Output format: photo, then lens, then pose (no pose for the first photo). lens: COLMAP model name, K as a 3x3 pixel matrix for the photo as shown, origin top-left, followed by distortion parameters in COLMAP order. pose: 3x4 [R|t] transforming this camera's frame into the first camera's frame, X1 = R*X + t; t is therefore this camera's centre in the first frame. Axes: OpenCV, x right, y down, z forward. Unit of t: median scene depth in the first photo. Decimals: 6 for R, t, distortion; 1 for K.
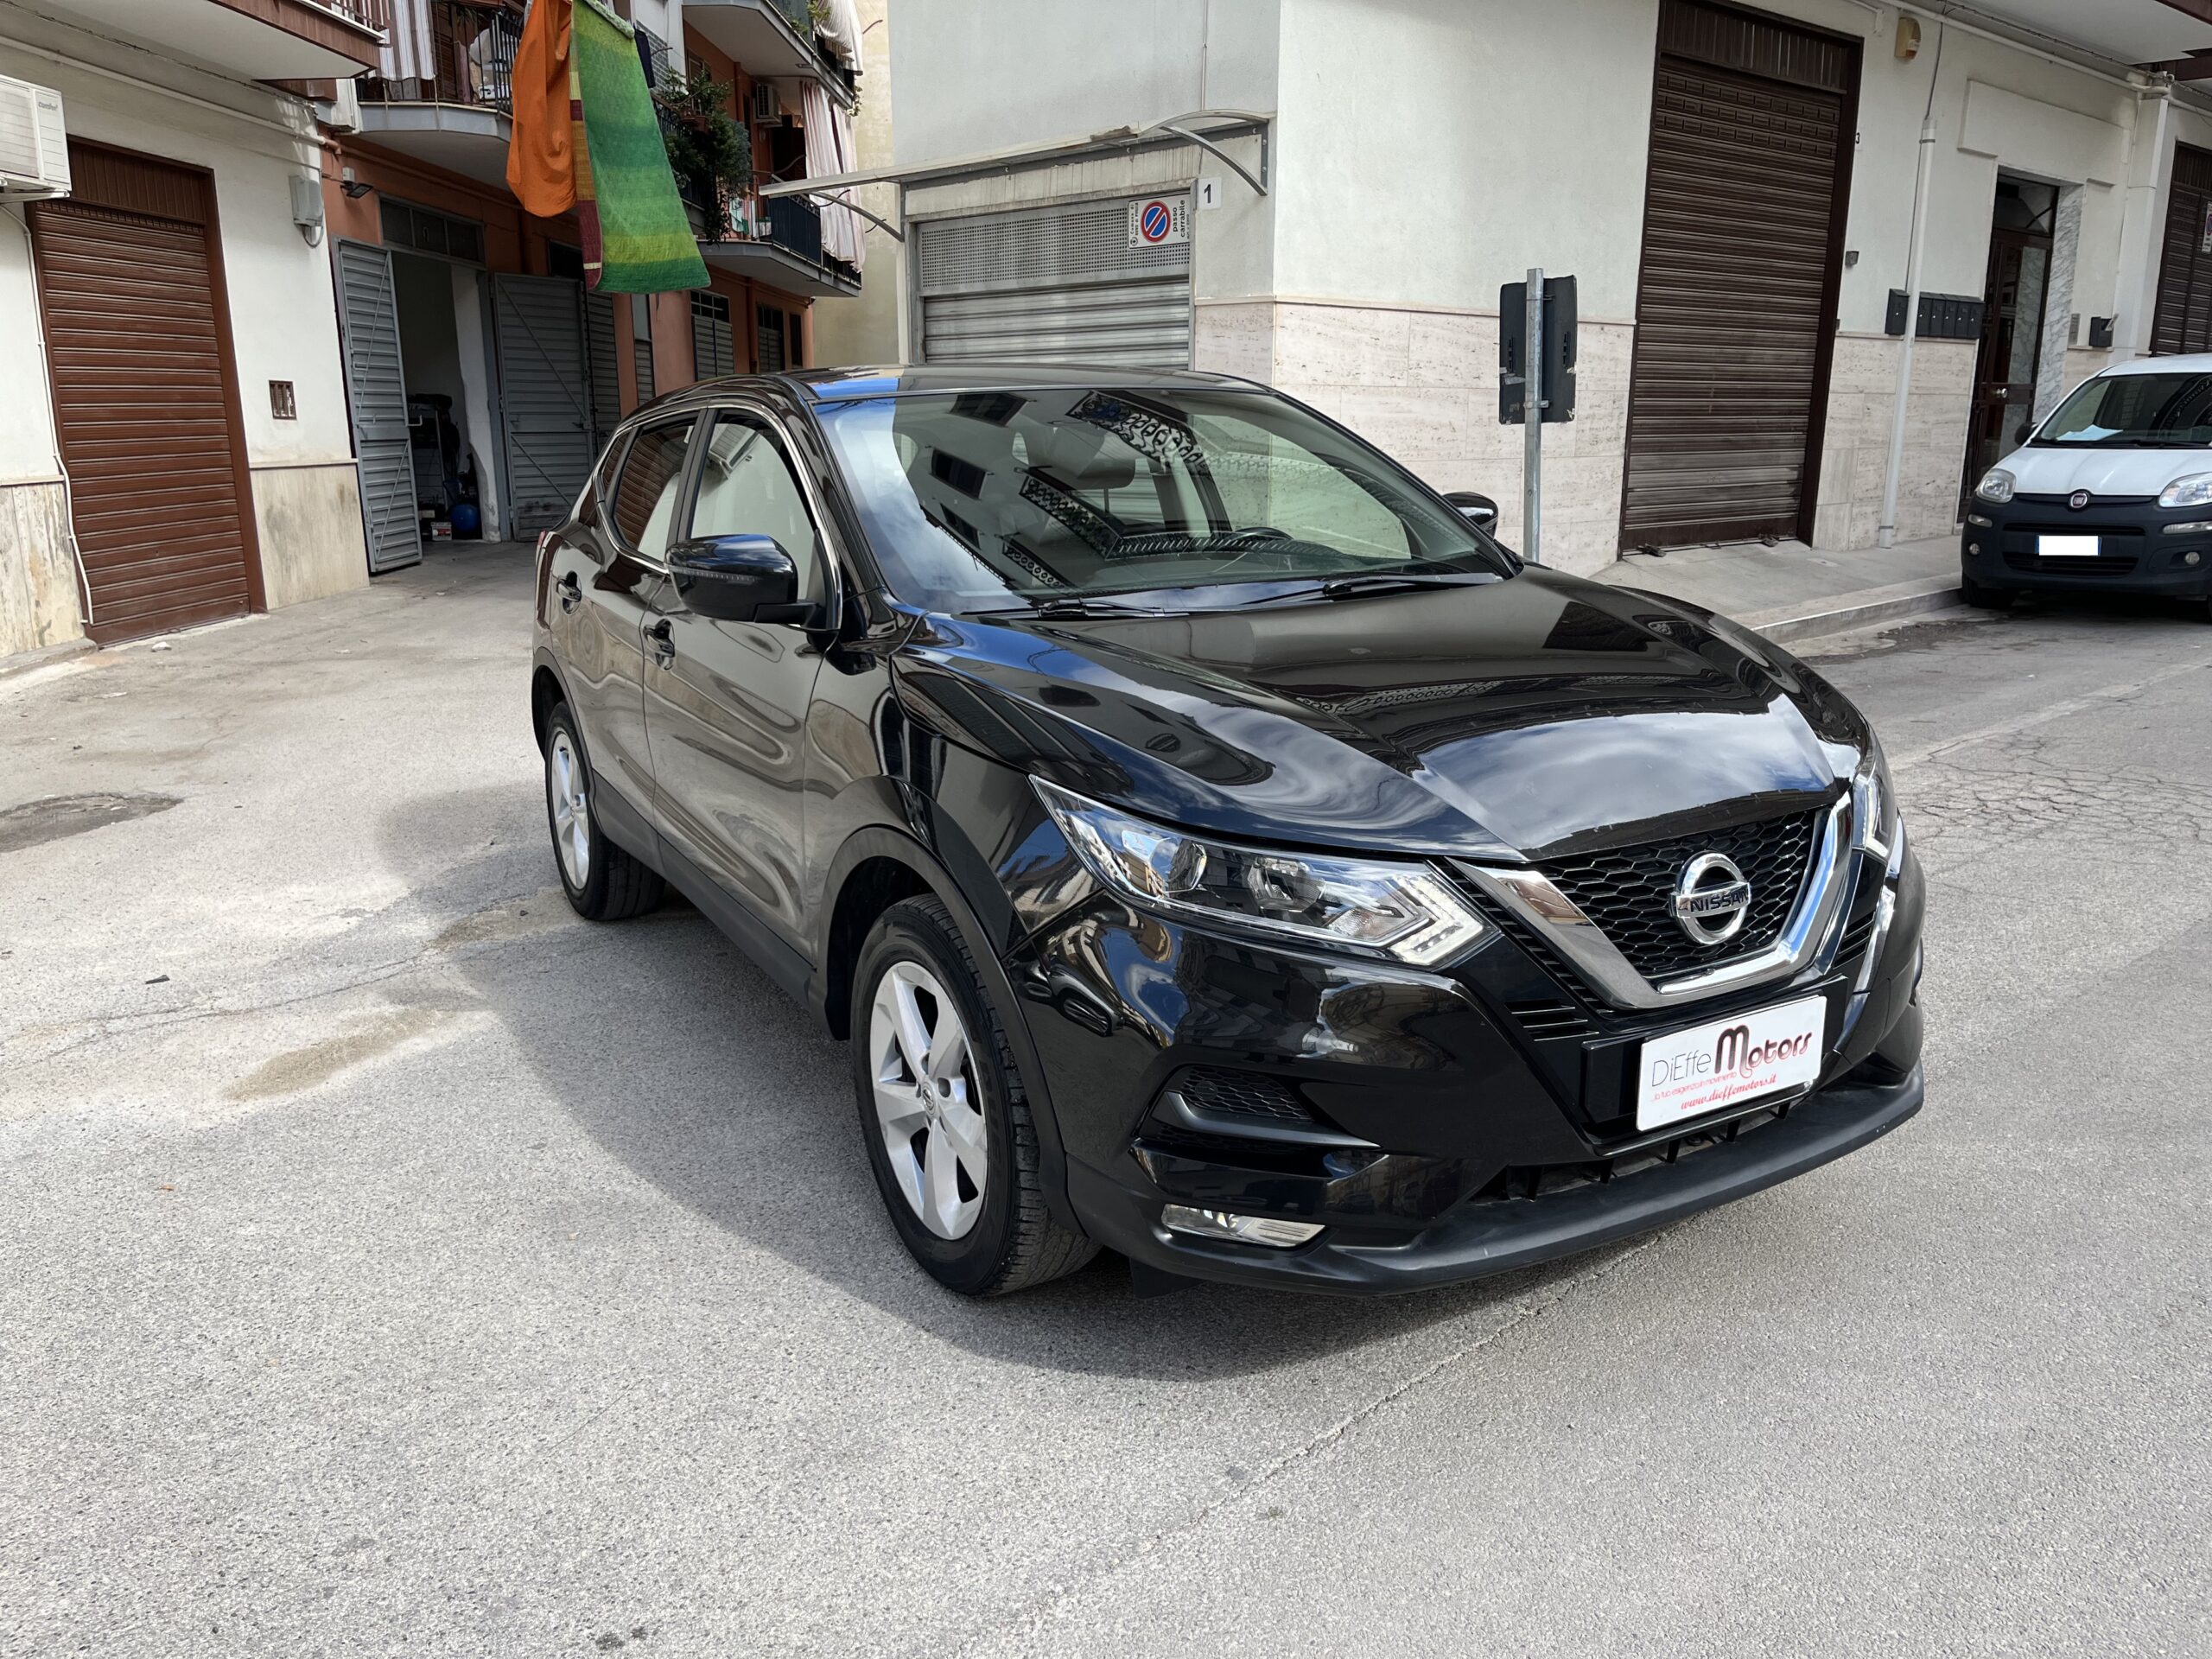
lens RADIAL K [[1706.1, 0, 1114.5], [0, 1706.1, 812.5], [0, 0, 1]] dist [0.063095, -0.098111]
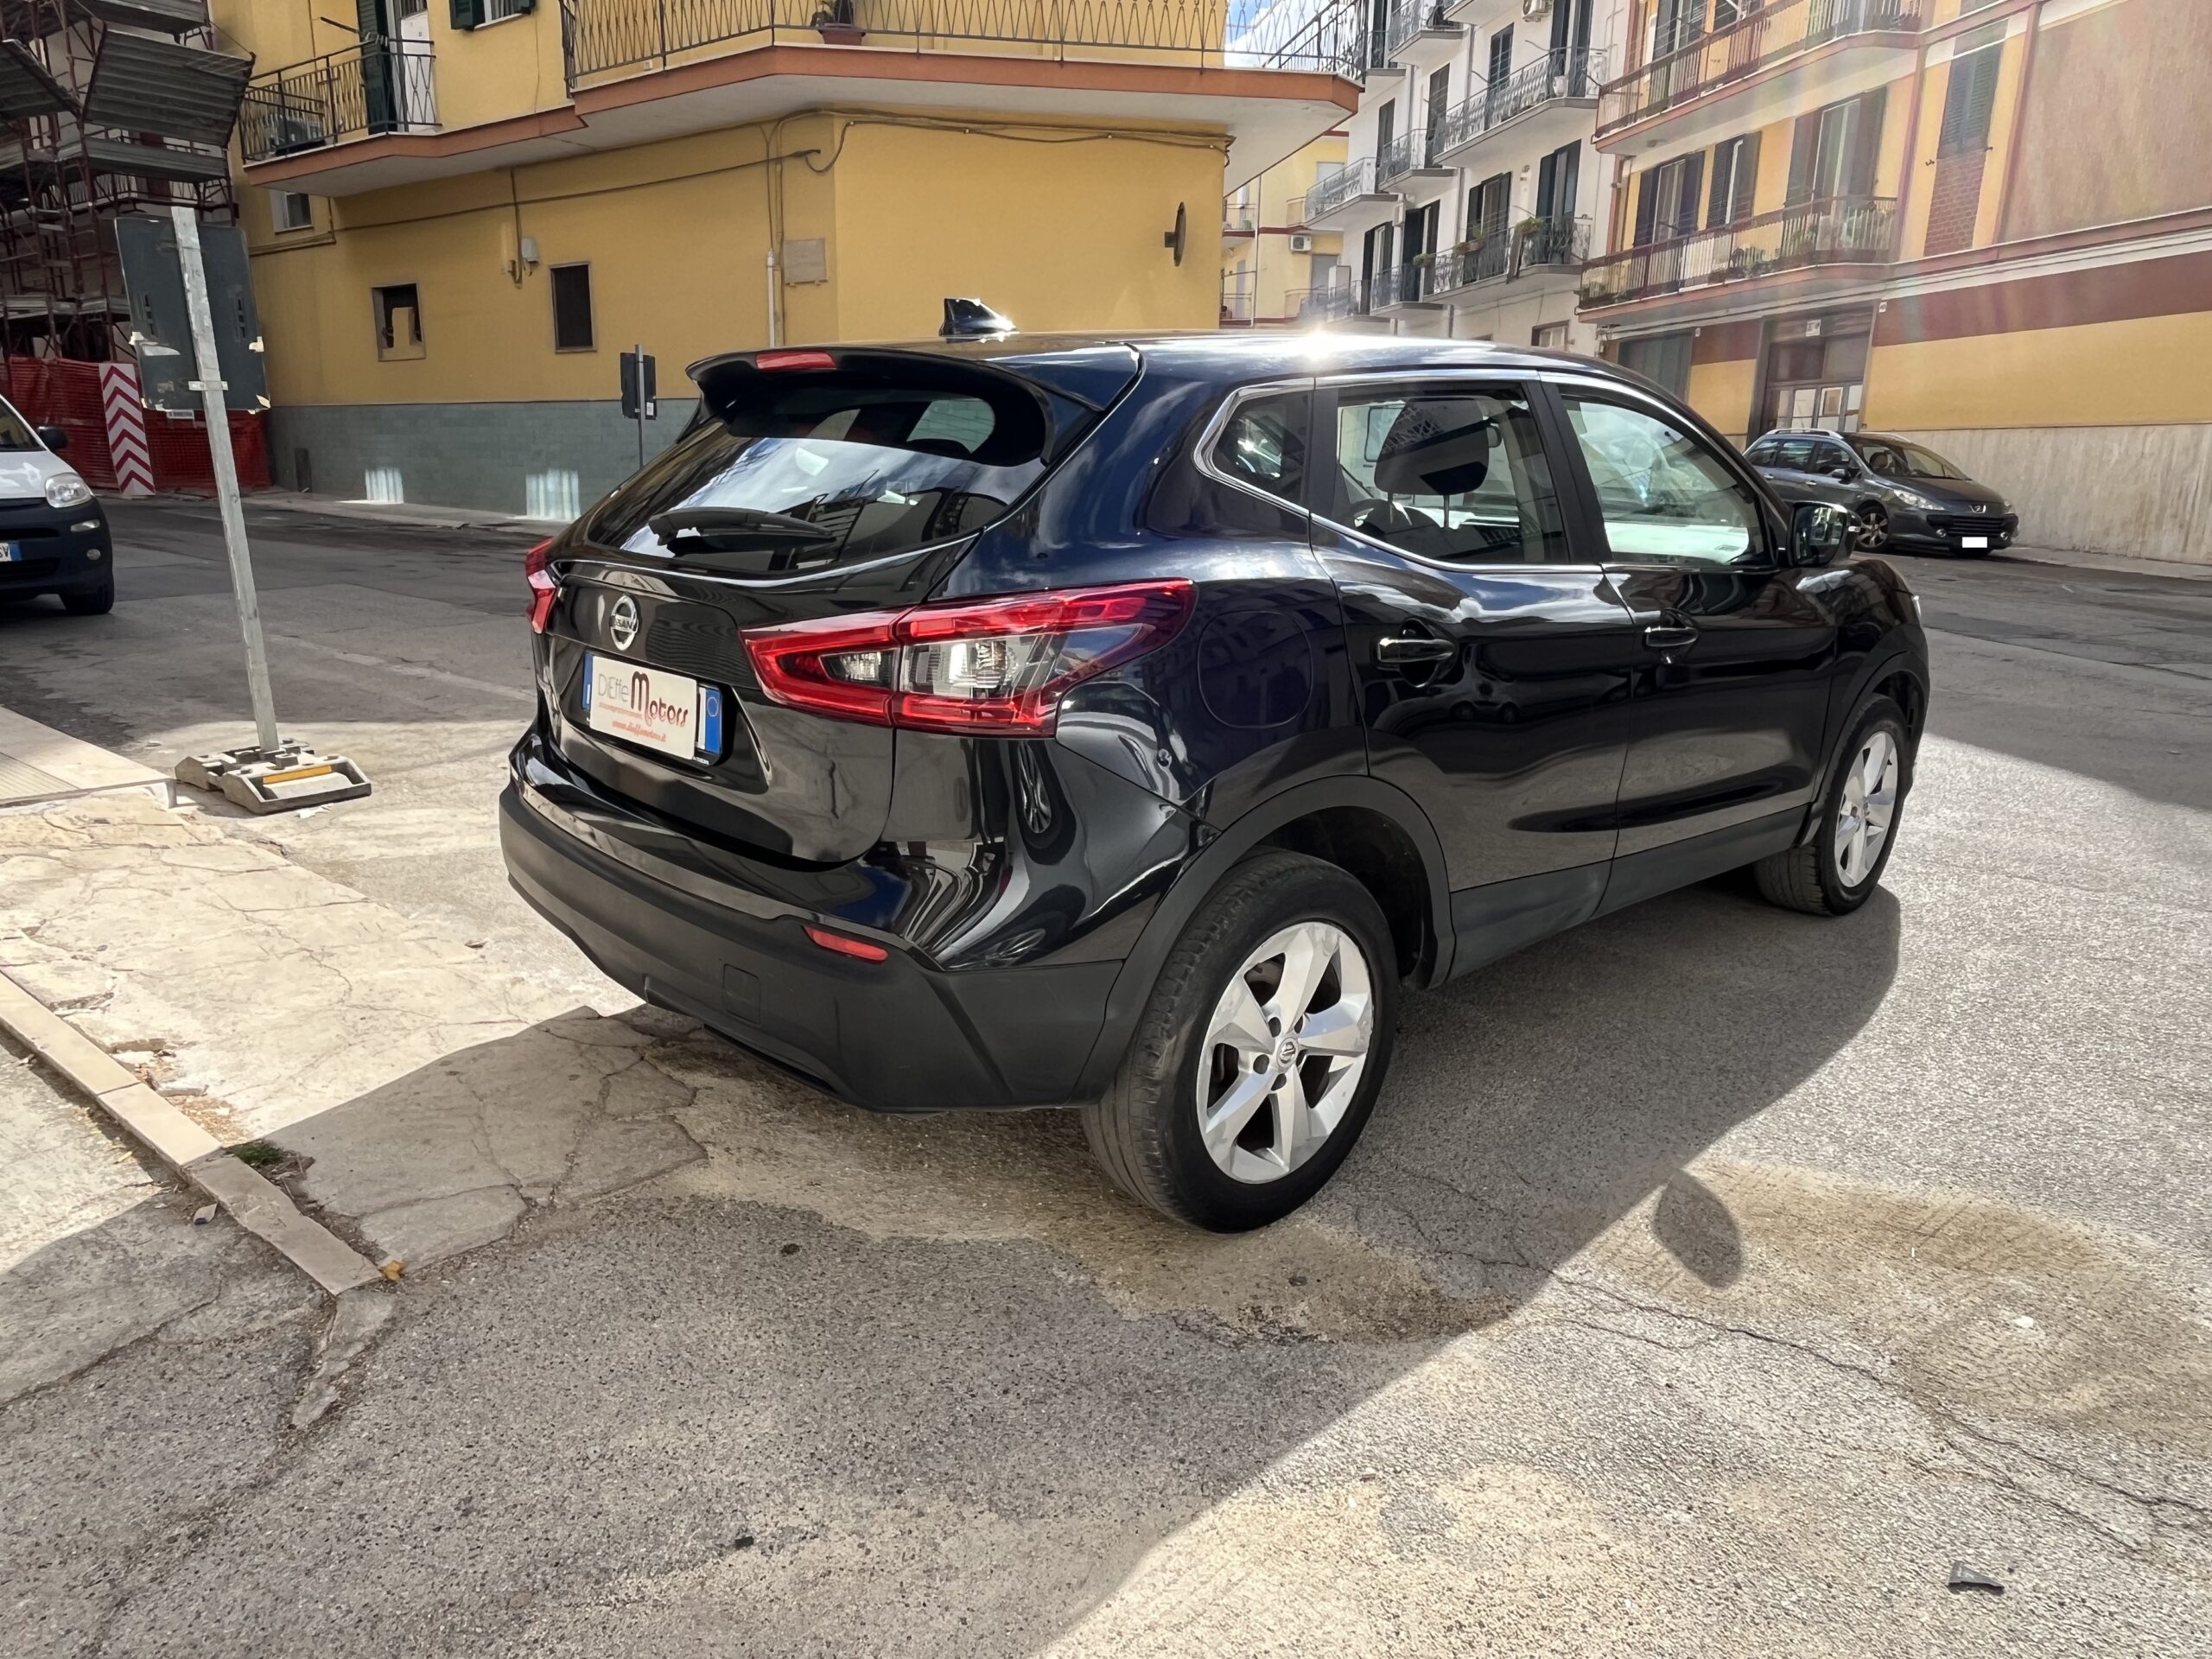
lens RADIAL K [[1382.2, 0, 1106.0], [0, 1382.2, 829.5], [0, 0, 1]] dist [0.000593, 0.000966]
pose [[-0.215822, -0.256280, 0.942200, -0.436472], [0.207747, 0.930796, 0.300765, -0.136582], [-0.954077, 0.260651, -0.147645, 0.665512]]
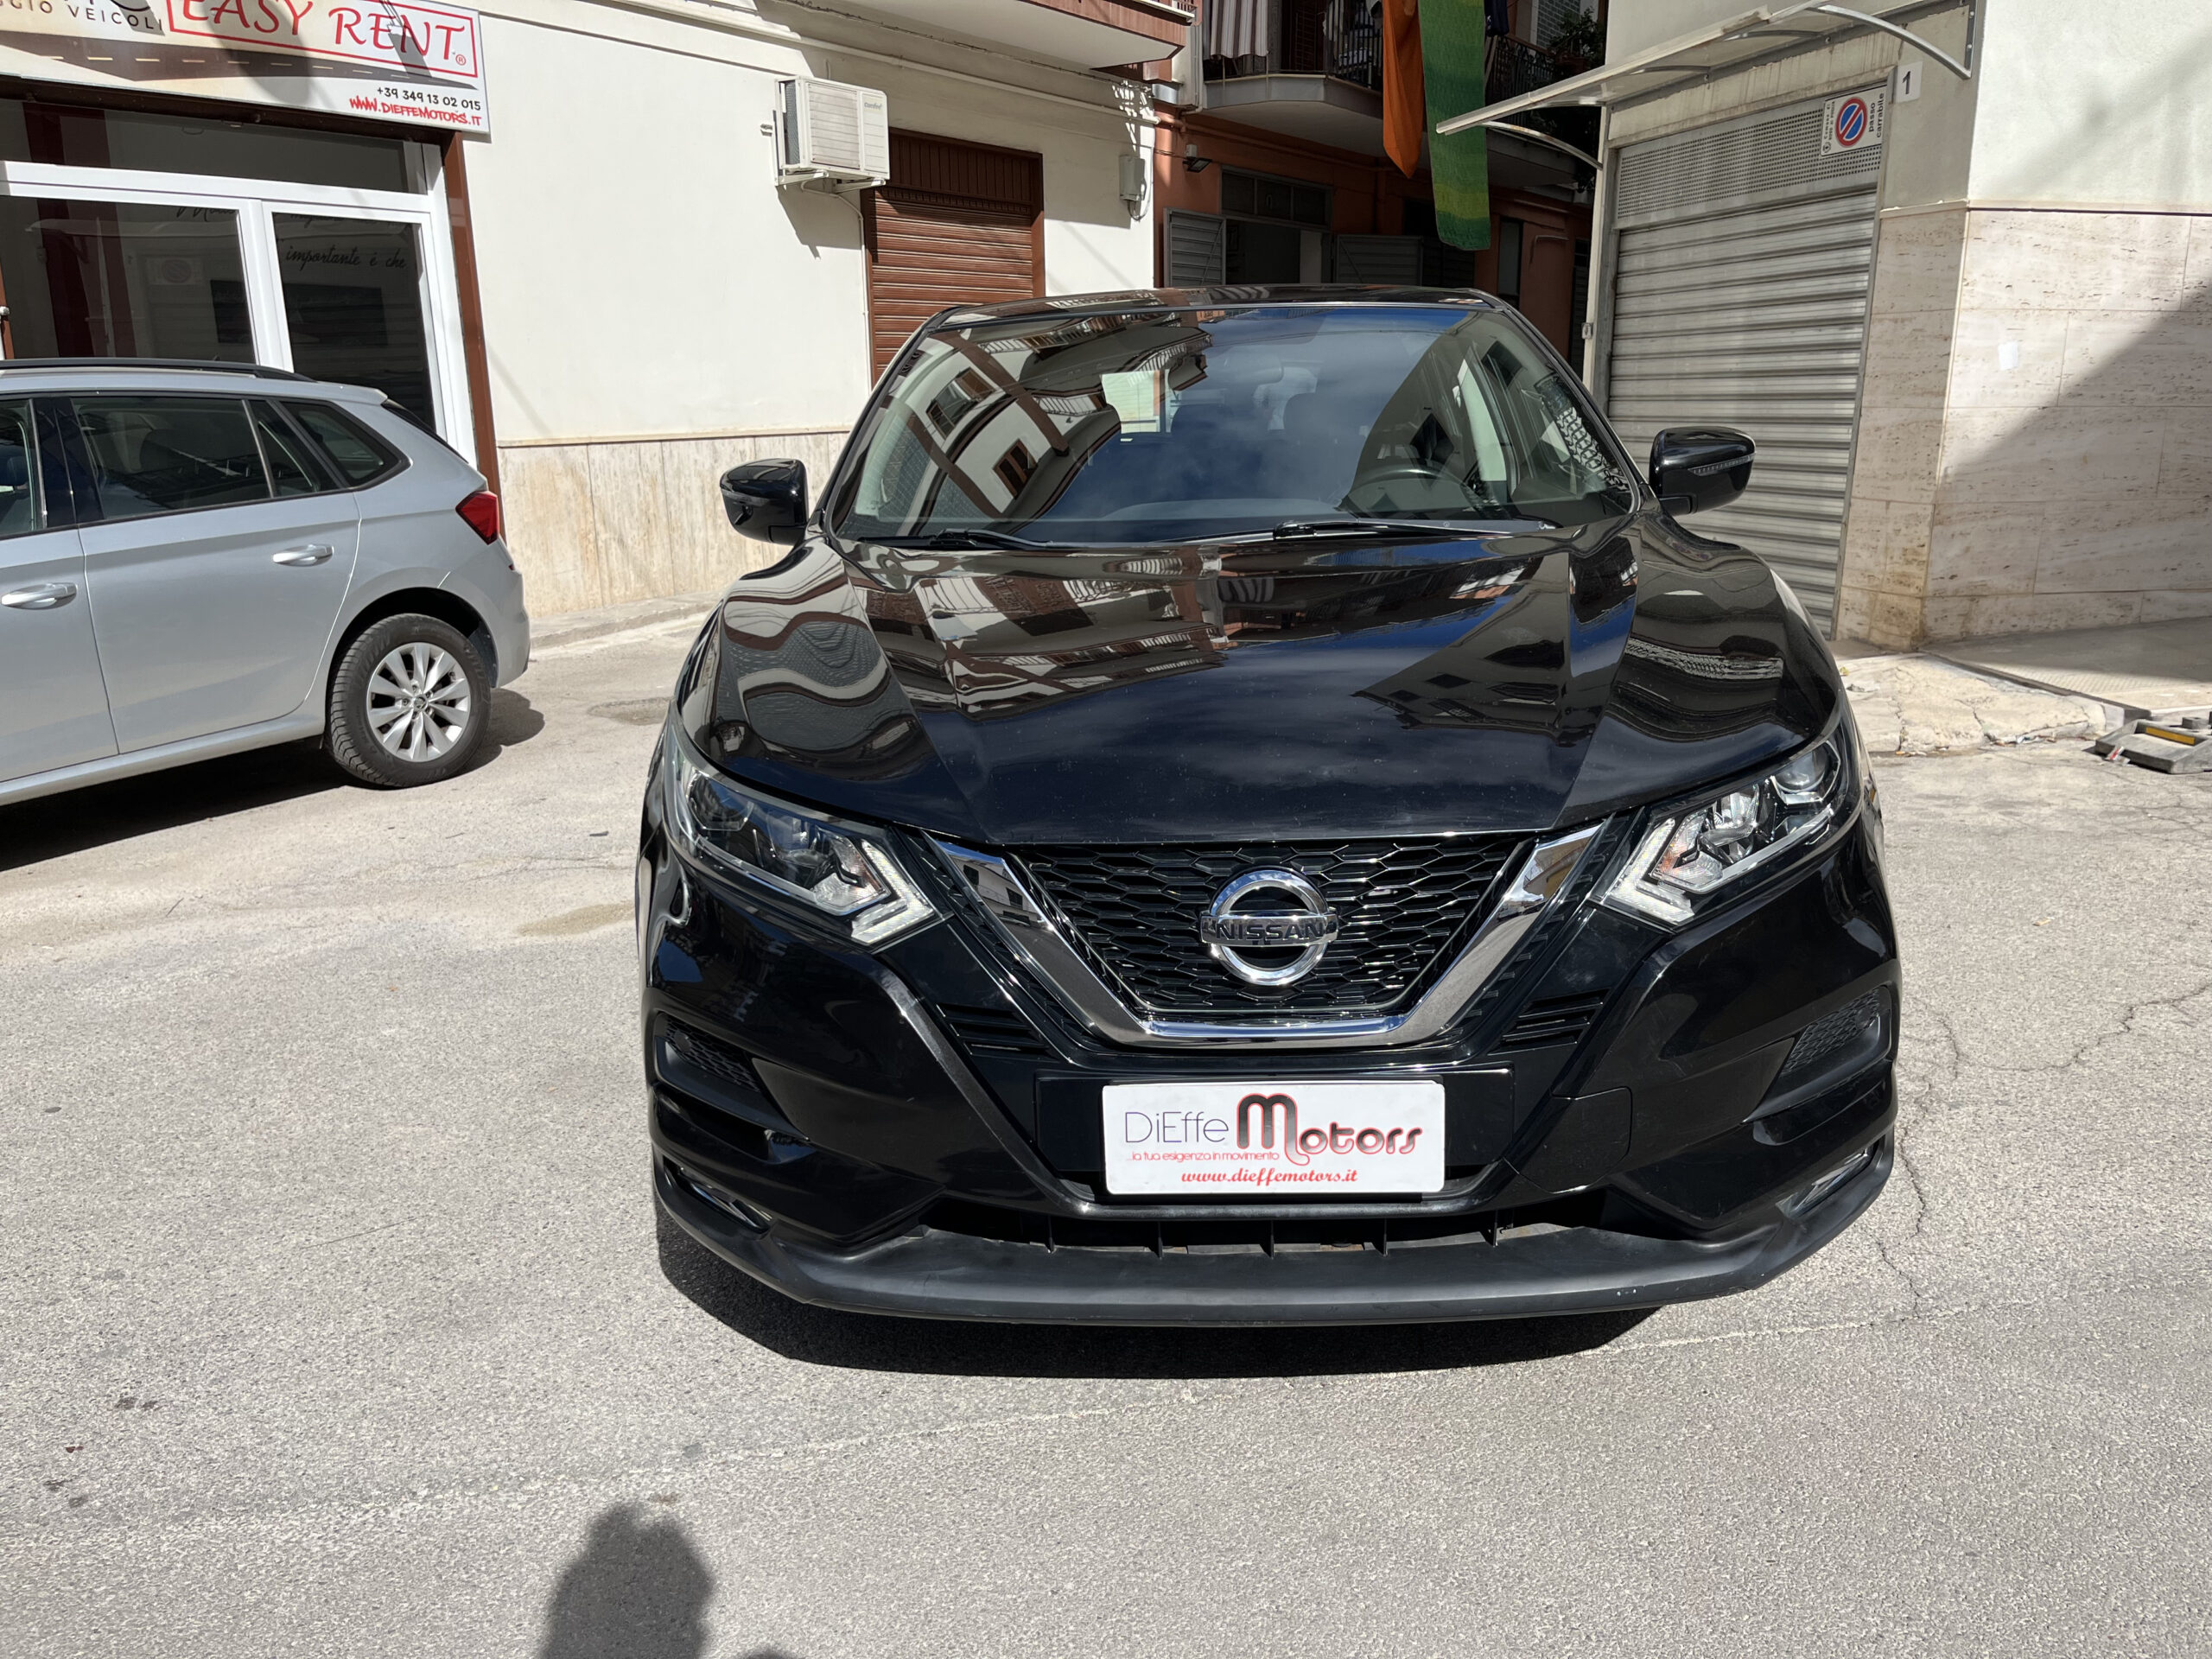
lens RADIAL K [[1699.8, 0, 1106.0], [0, 1699.8, 829.5], [0, 0, 1]] dist [0.060969, -0.088054]
pose [[0.848356, 0.124470, -0.514587, 0.195595], [-0.109123, 0.992210, 0.060097, -0.008994], [0.518059, 0.005170, 0.855329, 0.088601]]
